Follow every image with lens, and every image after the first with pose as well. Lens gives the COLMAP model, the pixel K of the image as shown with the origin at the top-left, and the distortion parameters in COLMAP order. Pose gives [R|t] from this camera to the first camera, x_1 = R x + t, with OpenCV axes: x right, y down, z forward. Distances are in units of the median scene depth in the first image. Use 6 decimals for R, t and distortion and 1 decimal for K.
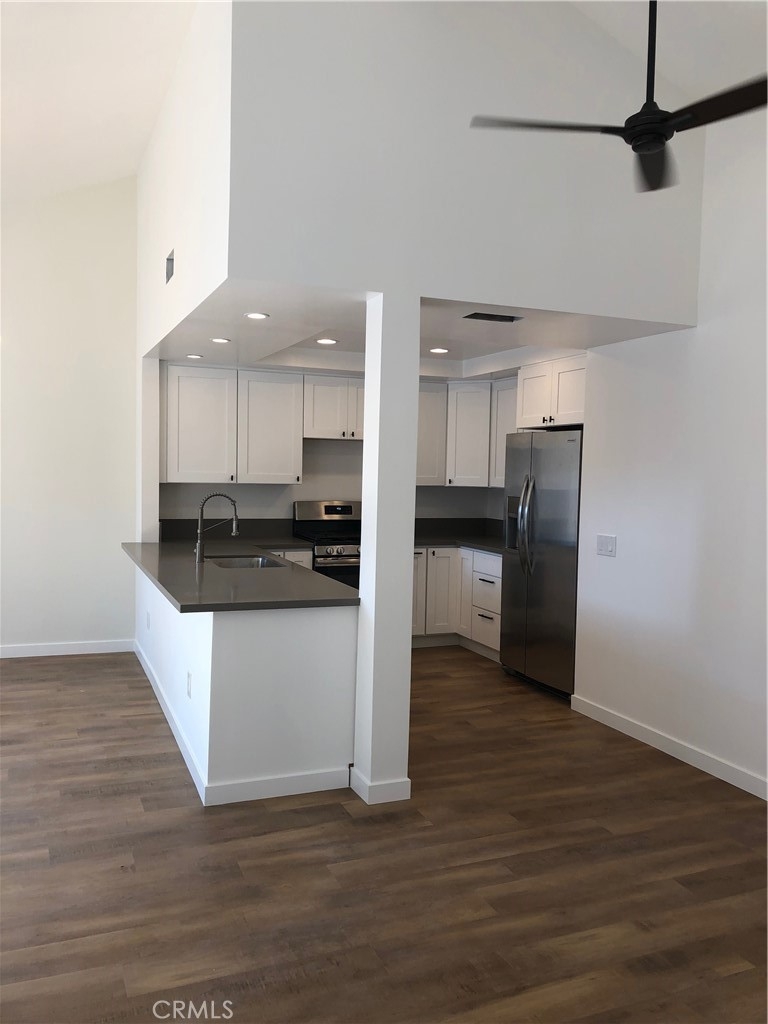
lens RADIAL K [[839.9, 0, 388.3], [0, 839.9, 514.2], [0, 0, 1]] dist [0.034205, -0.038135]
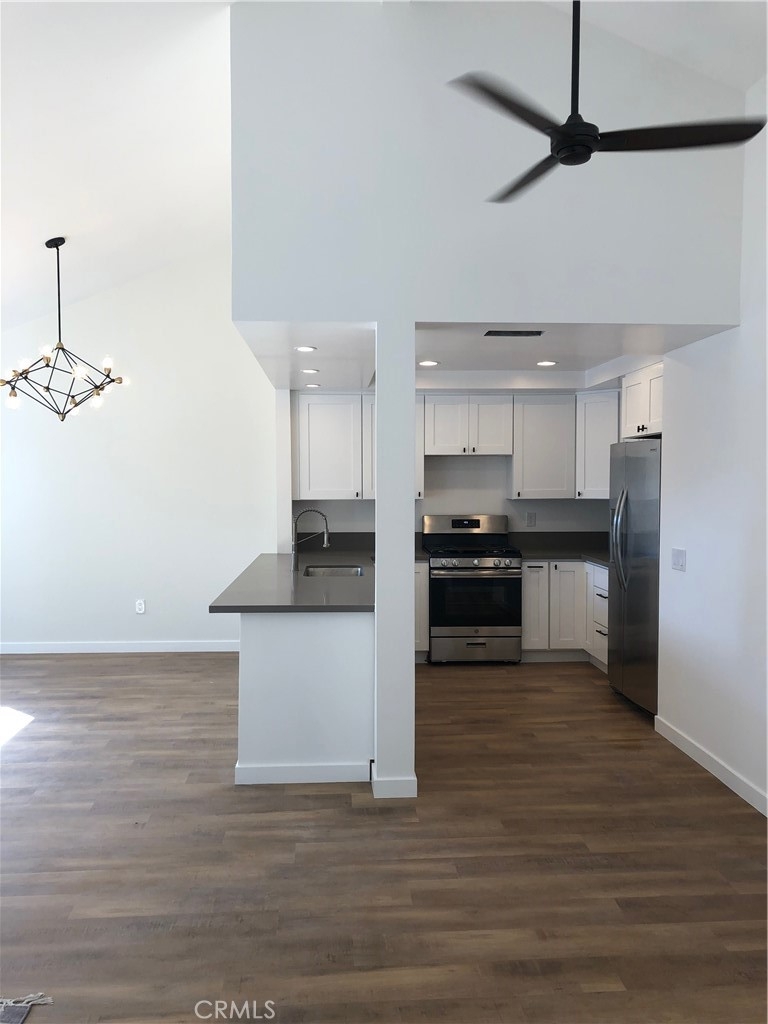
lens RADIAL K [[839.9, 0, 379.3], [0, 839.9, 515.5], [0, 0, 1]] dist [0.034205, -0.038135]
pose [[0.943654, -0.009102, -0.330807, 0.278692], [0.003520, 0.999841, -0.017468, 0.003688], [0.330914, 0.015319, 0.943537, -0.011022]]
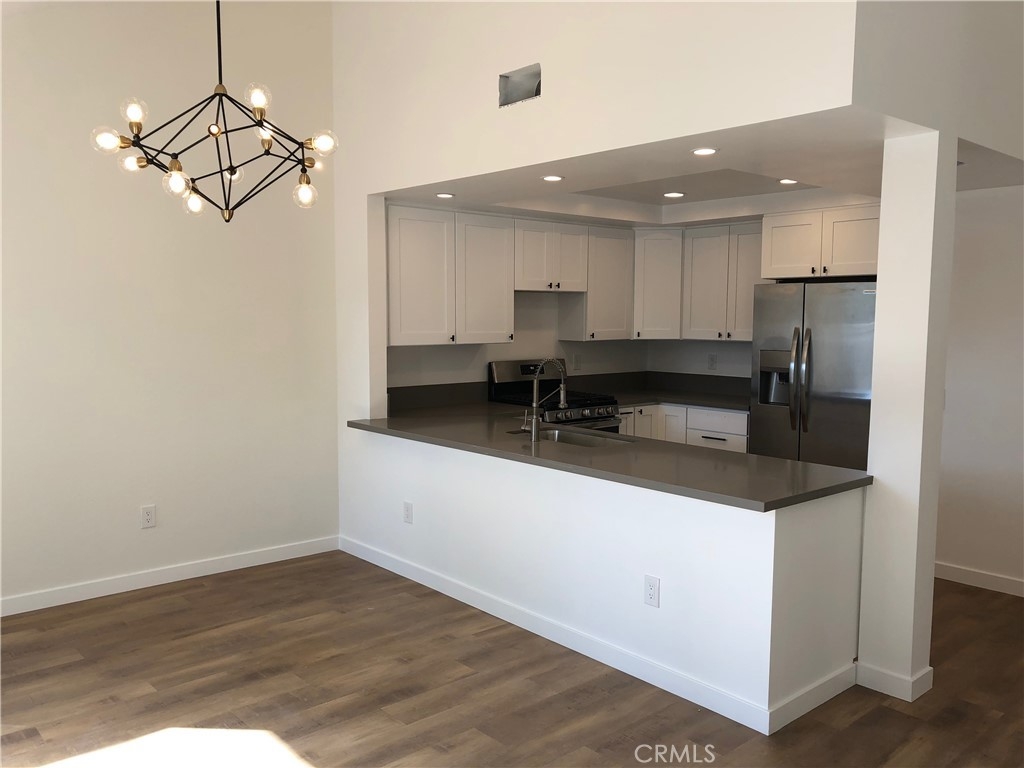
lens RADIAL K [[839.9, 0, 506.2], [0, 839.9, 384.8], [0, 0, 1]] dist [0.034205, -0.038135]
pose [[0.946485, -0.045739, 0.319489, -0.581044], [0.035541, 0.998658, 0.037681, -0.036573], [-0.320784, -0.024309, 0.946840, 0.236651]]
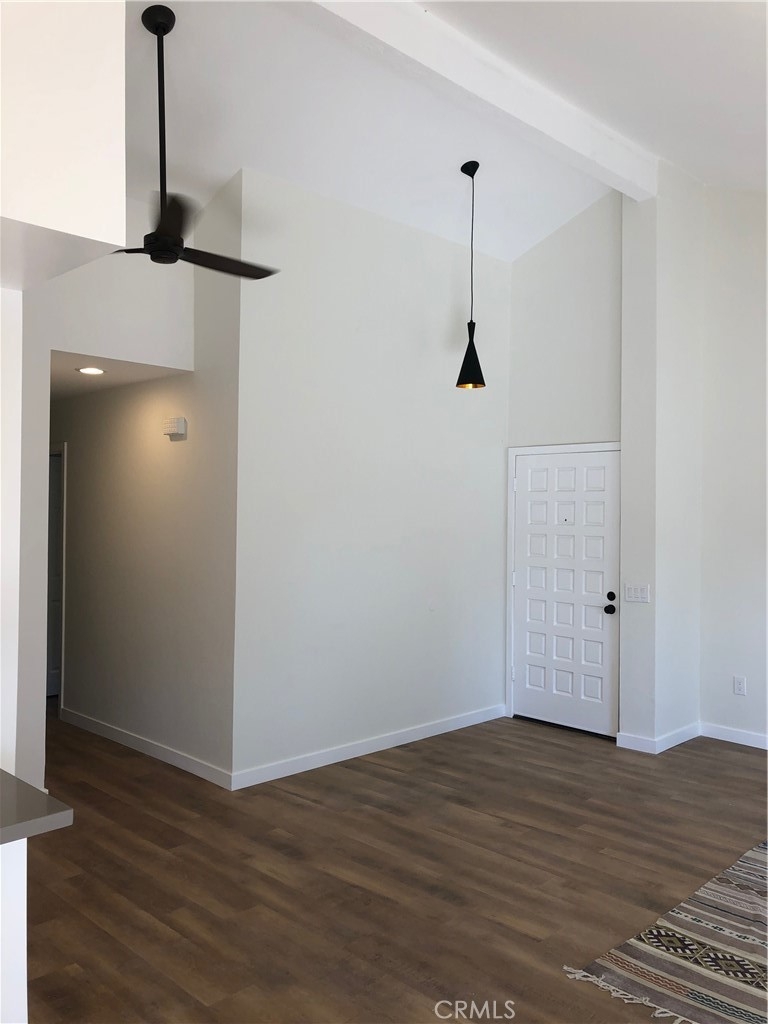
lens RADIAL K [[839.9, 0, 387.5], [0, 839.9, 512.6], [0, 0, 1]] dist [0.034205, -0.038135]
pose [[-0.389194, -0.026204, 0.920783, -0.634288], [0.038001, 0.998288, 0.044472, -0.074983], [-0.920372, 0.052299, -0.387532, 0.792147]]
